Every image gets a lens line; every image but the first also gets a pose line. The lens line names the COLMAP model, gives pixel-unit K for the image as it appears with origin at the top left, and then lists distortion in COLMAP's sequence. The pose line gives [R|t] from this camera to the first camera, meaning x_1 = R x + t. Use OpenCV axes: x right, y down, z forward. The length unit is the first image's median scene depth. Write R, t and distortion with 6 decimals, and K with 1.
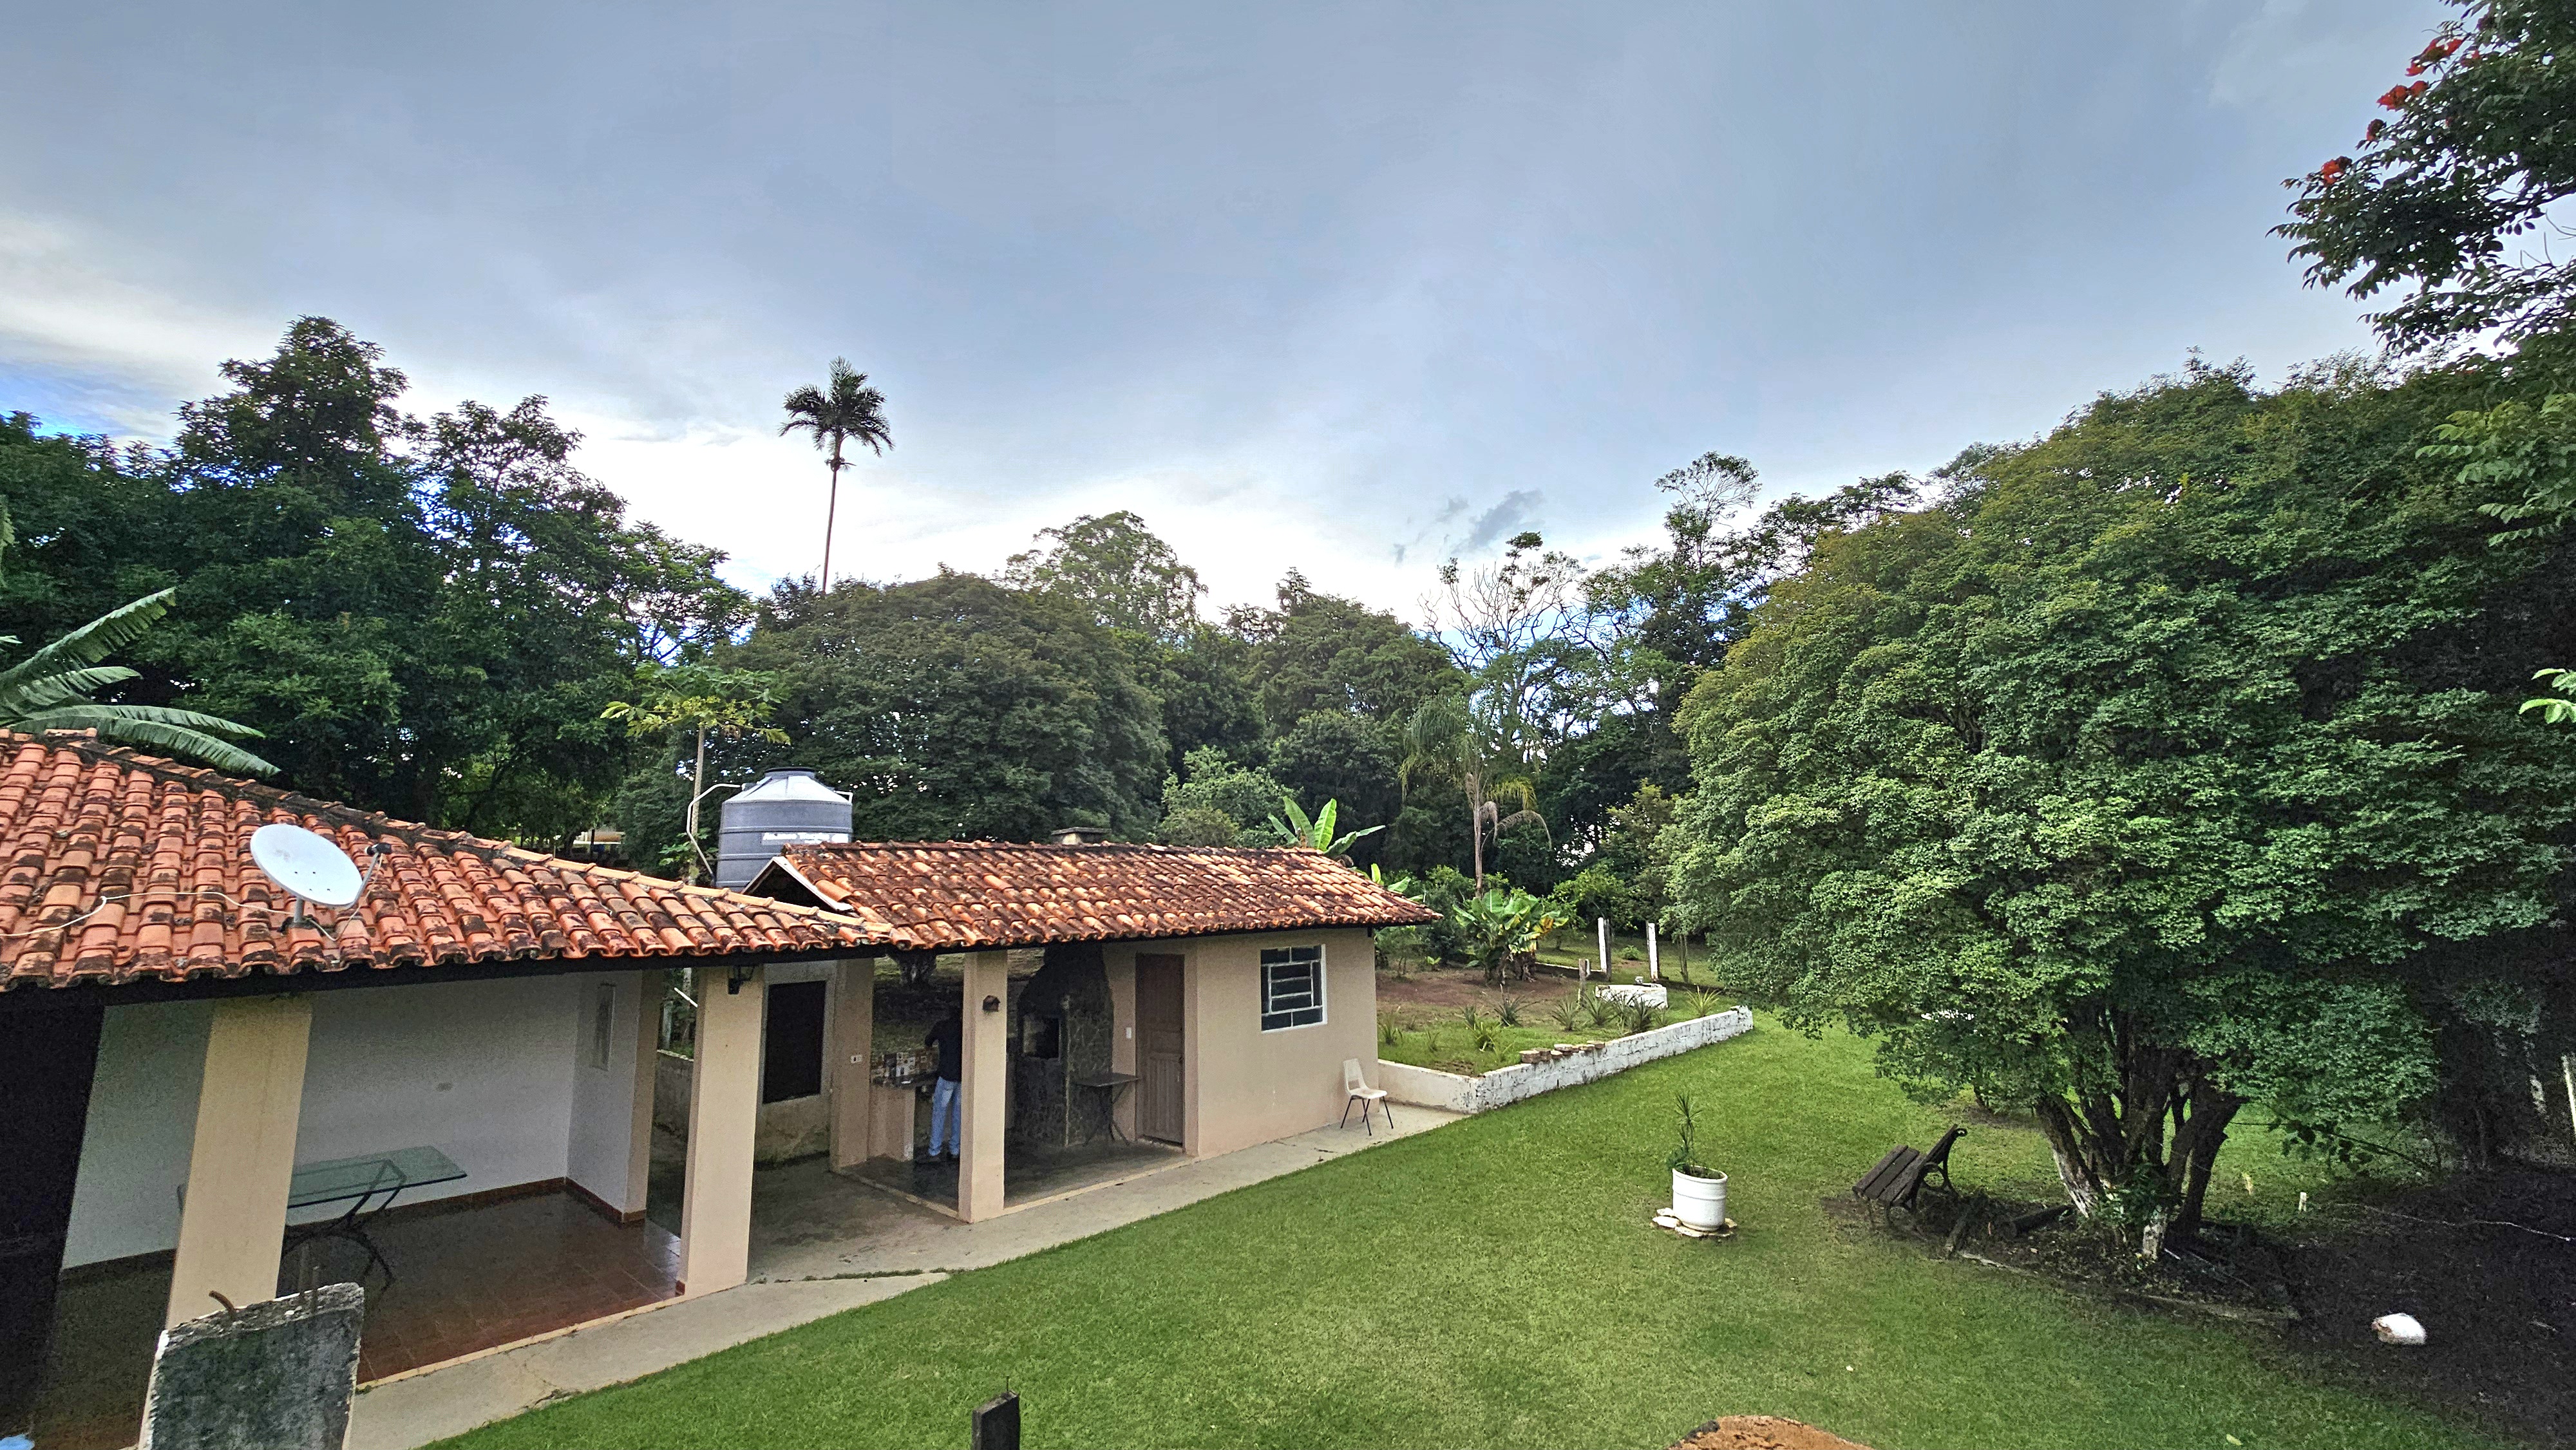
lens RADIAL K [[1057.6, 0, 1288.0], [0, 1057.6, 725.0], [0, 0, 1]] dist [0.000848, 0.000048]
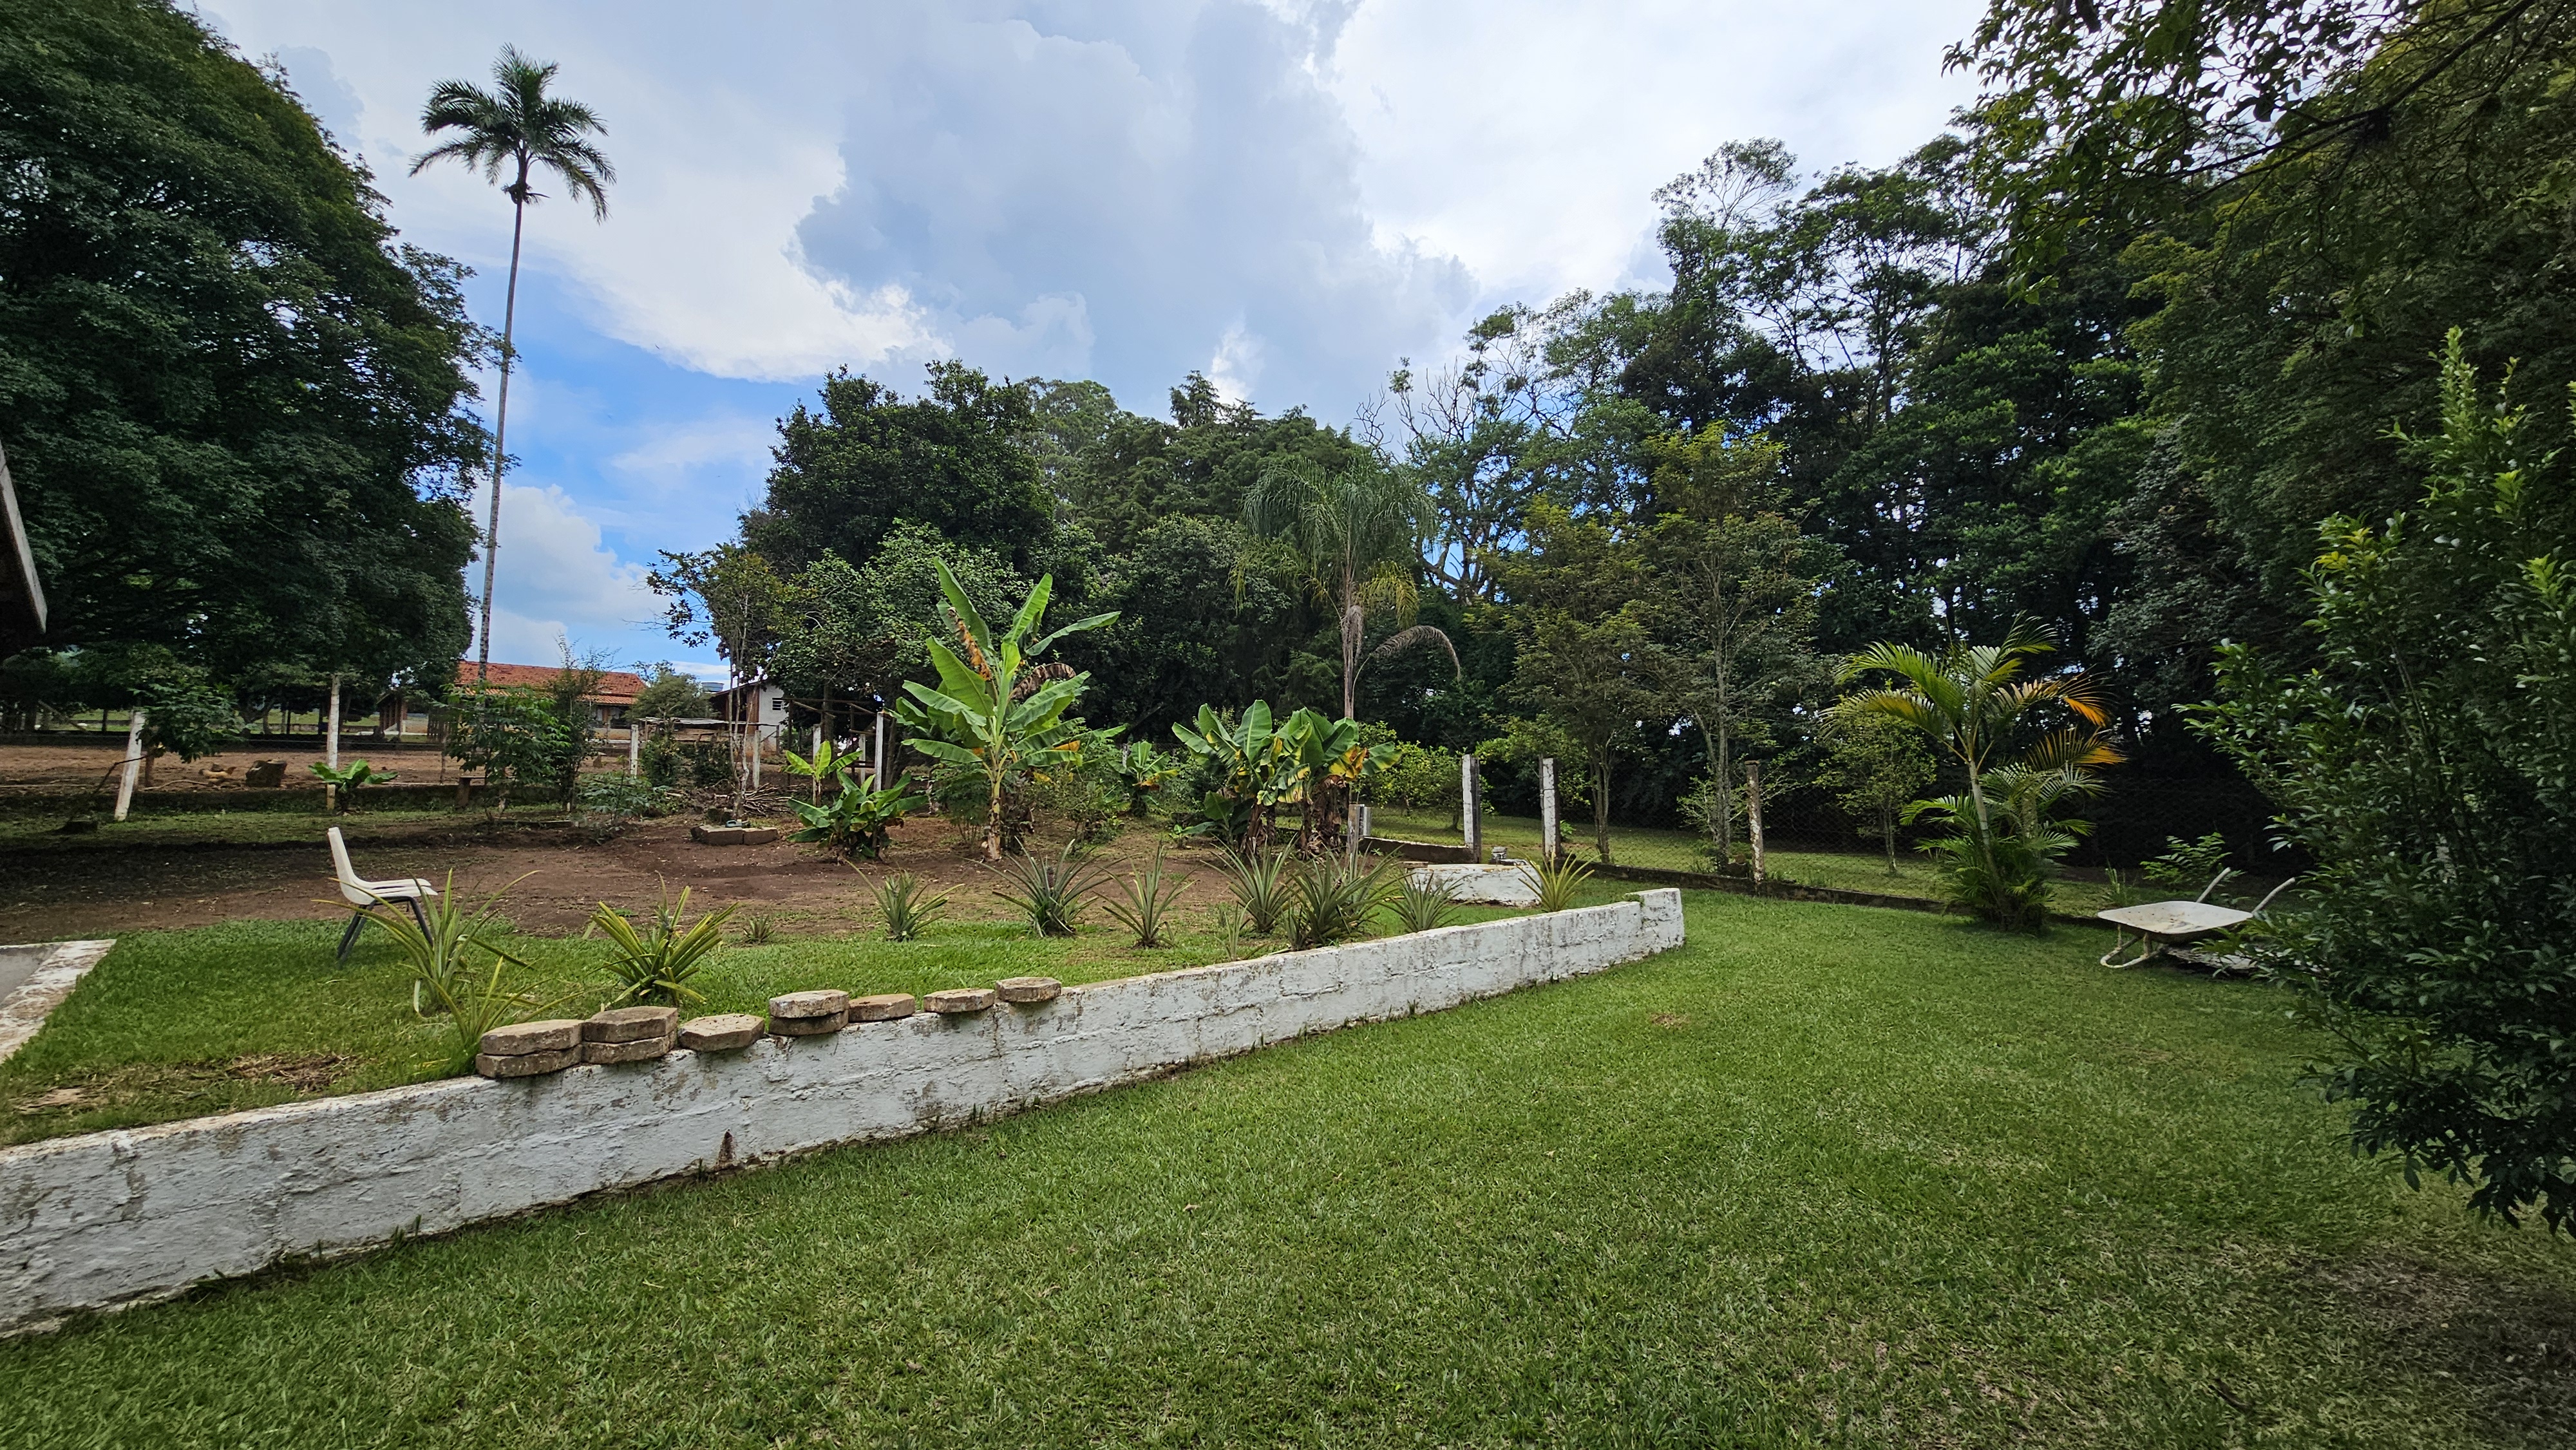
lens RADIAL K [[1011.6, 0, 1288.0], [0, 1011.6, 725.0], [0, 0, 1]] dist [-0.000132, 0.000019]
pose [[0.997568, -0.010258, -0.068939, 0.153365], [0.014396, 0.998106, 0.059808, 0.086528], [0.068195, -0.060655, 0.995827, 0.296303]]
